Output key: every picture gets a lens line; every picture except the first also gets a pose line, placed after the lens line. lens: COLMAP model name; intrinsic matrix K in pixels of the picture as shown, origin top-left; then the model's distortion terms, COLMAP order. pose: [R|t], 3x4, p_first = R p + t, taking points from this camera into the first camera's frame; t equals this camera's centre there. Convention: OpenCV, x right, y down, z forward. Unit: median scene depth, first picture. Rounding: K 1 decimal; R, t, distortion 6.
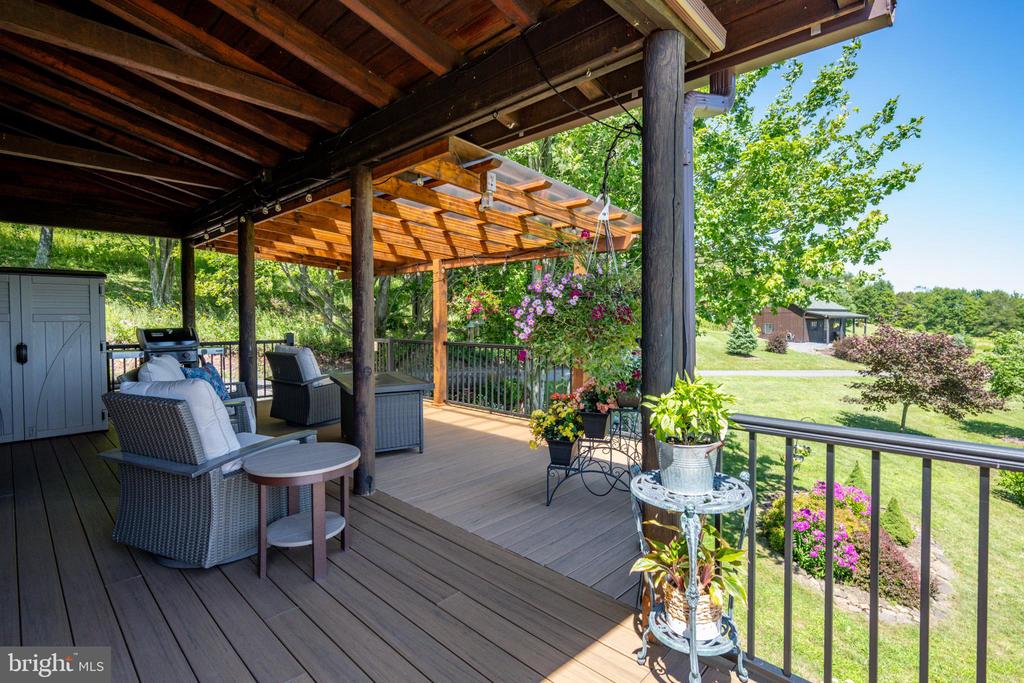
lens RADIAL K [[482.0, 0, 512.5], [0, 482.0, 337.0], [0, 0, 1]] dist [0.001498, 0.000038]
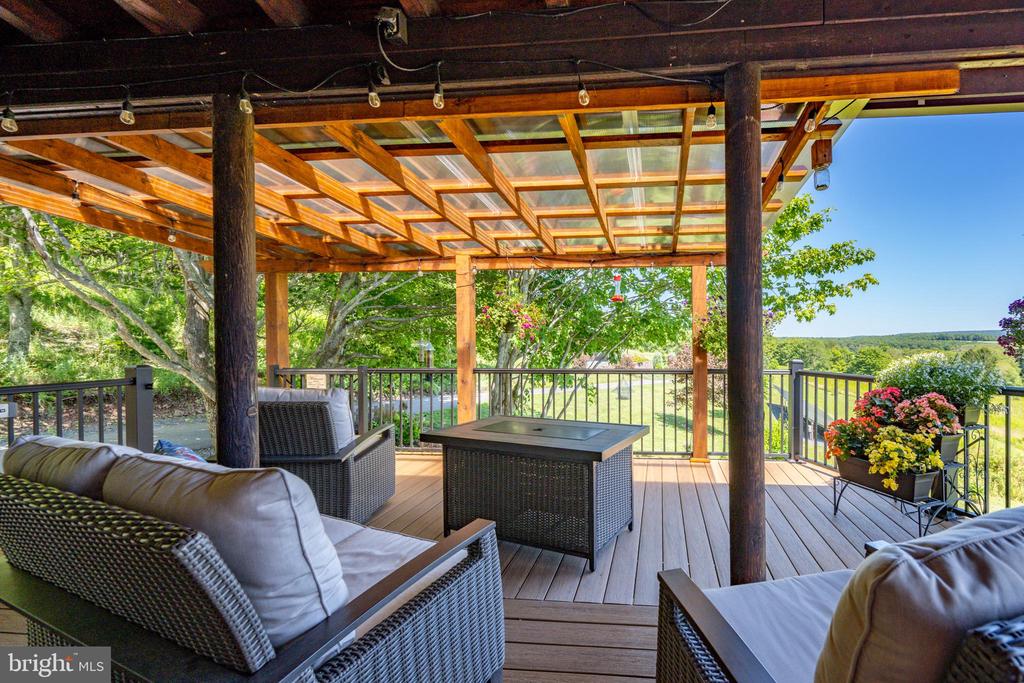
lens RADIAL K [[407.6, 0, 512.0], [0, 407.6, 338.6], [0, 0, 1]] dist [-0.000429, -0.000098]
pose [[0.780154, -0.010699, 0.625496, -0.356082], [0.027589, 0.999469, -0.017314, -0.016029], [-0.624979, 0.030764, 0.780035, 0.345586]]
